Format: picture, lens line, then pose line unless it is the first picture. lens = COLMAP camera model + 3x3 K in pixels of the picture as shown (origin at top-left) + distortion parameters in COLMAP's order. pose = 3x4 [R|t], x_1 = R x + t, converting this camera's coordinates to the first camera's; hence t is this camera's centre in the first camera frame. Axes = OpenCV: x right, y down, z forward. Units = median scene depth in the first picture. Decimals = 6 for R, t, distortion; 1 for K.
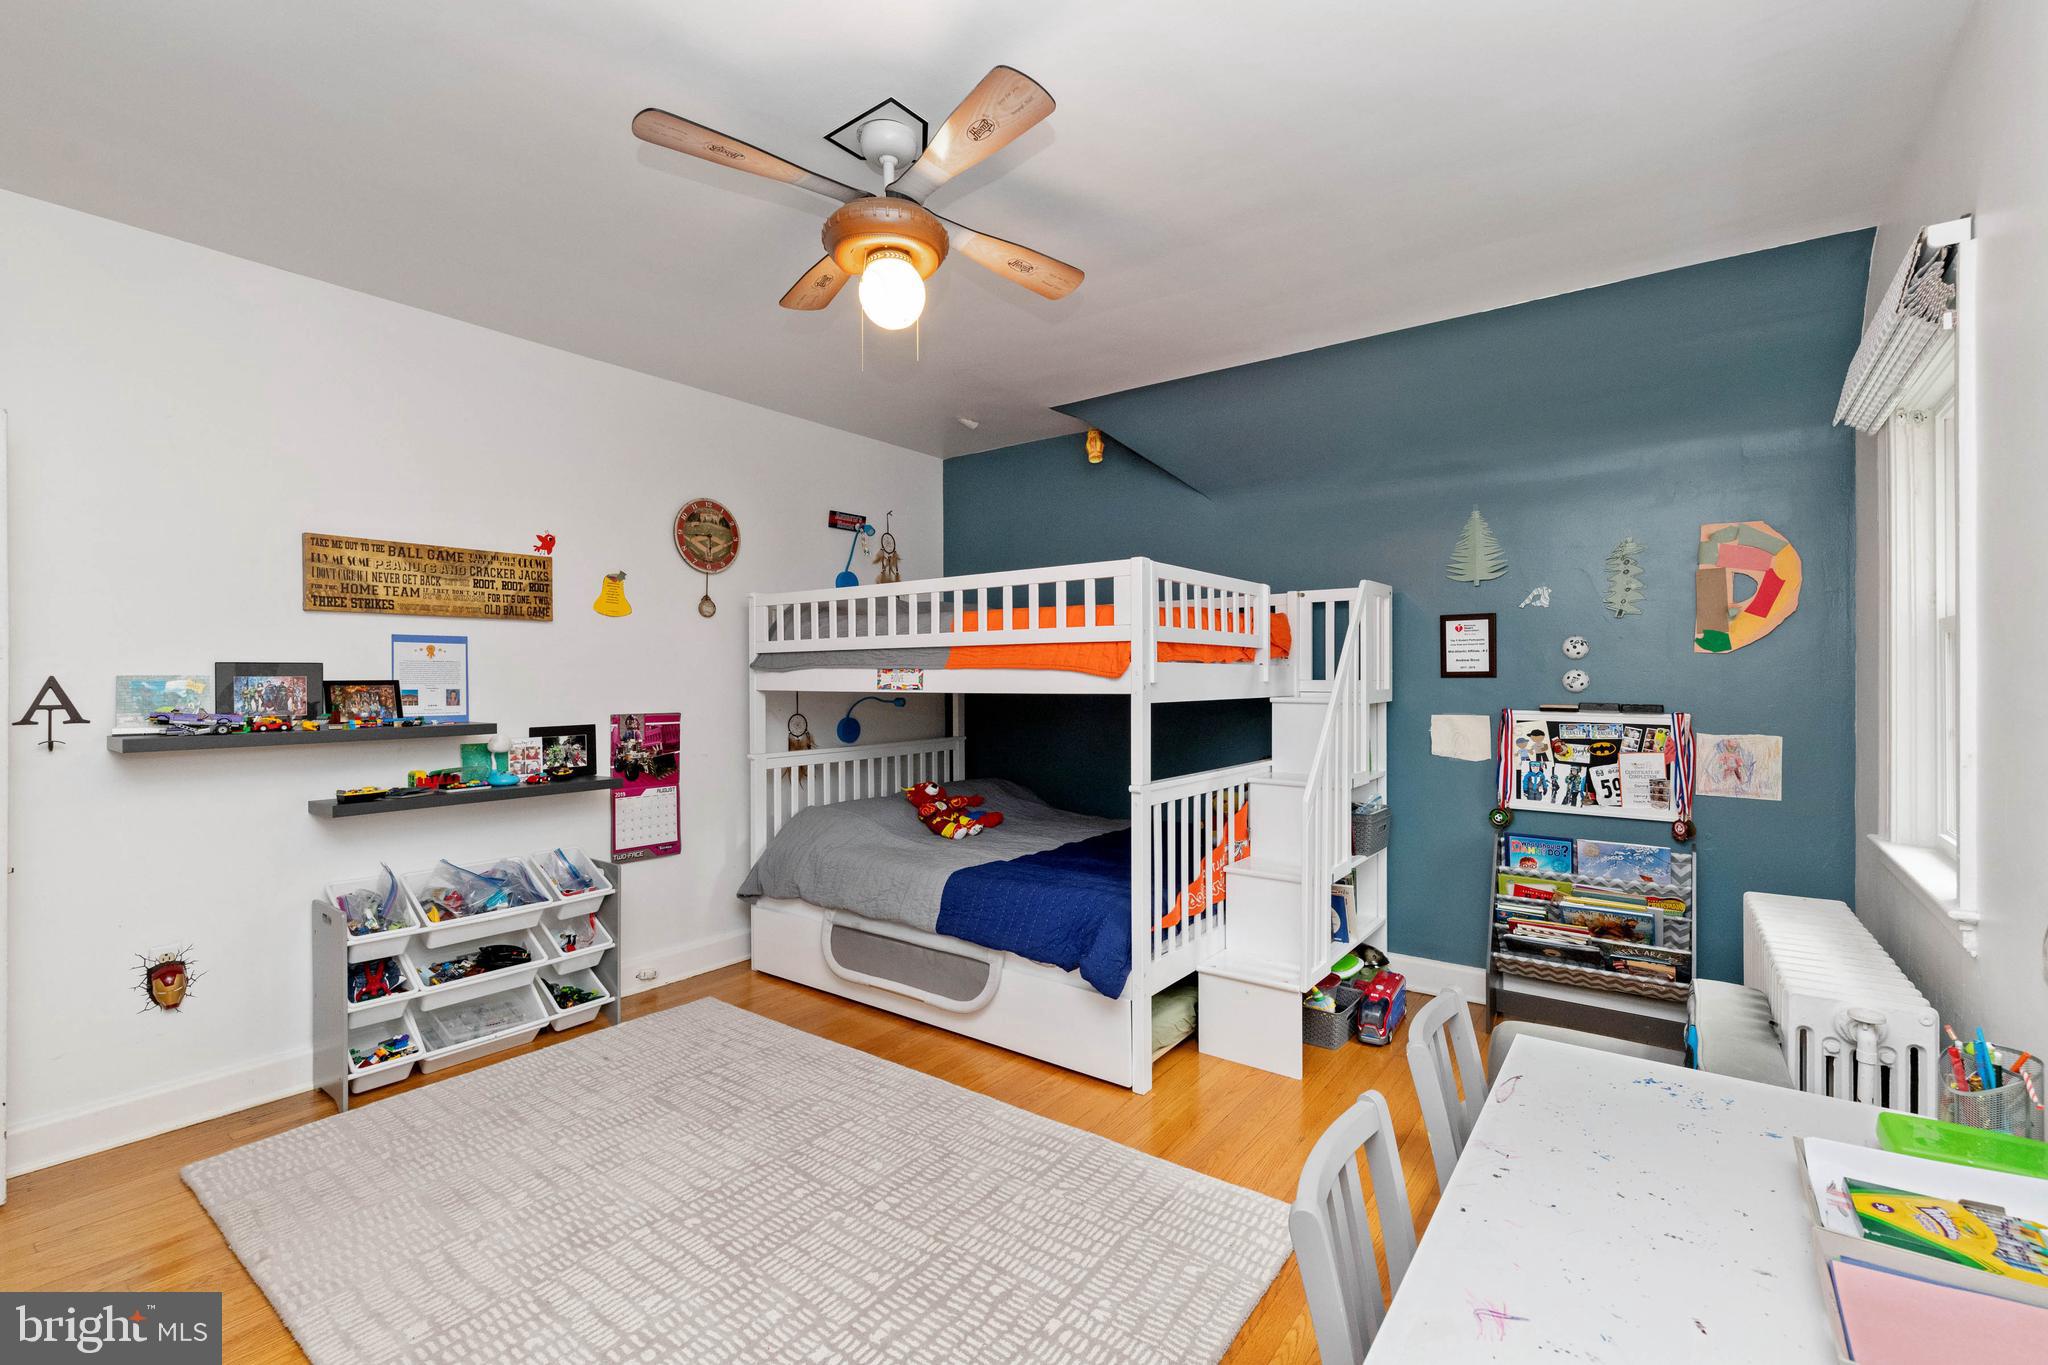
lens RADIAL K [[885.4, 0, 1030.9], [0, 885.4, 682.7], [0, 0, 1]] dist [-0.000373, -0.000358]
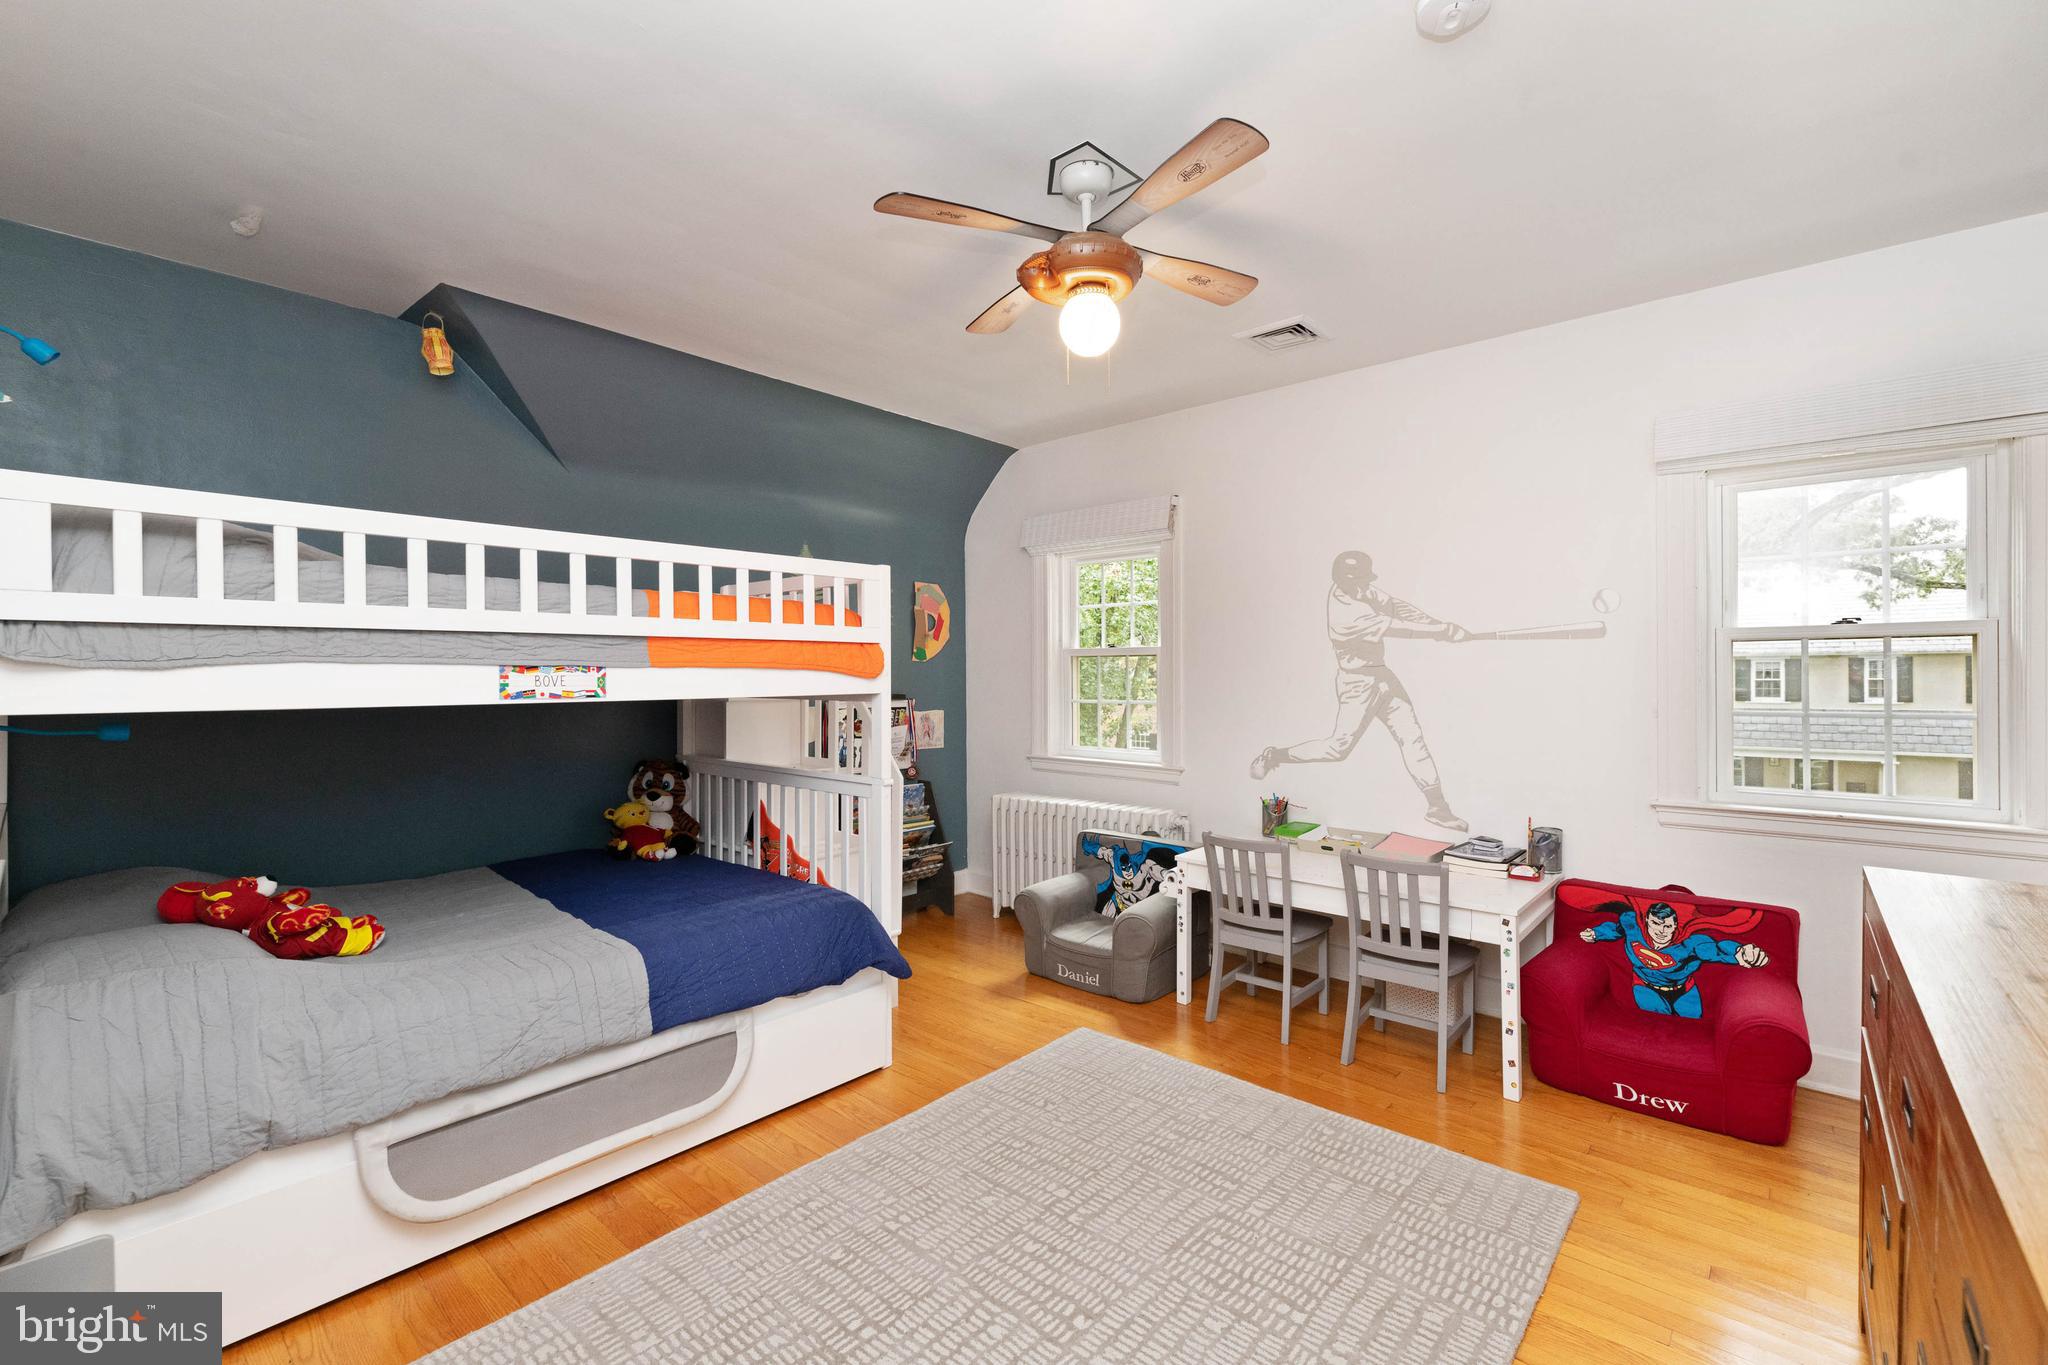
lens RADIAL K [[885.4, 0, 1028.8], [0, 885.4, 676.9], [0, 0, 1]] dist [-0.000373, -0.000358]
pose [[0.074598, -0.002568, 0.997210, -0.788163], [0.007571, 0.999969, 0.002009, -0.006609], [-0.997185, 0.007400, 0.074615, 0.631361]]
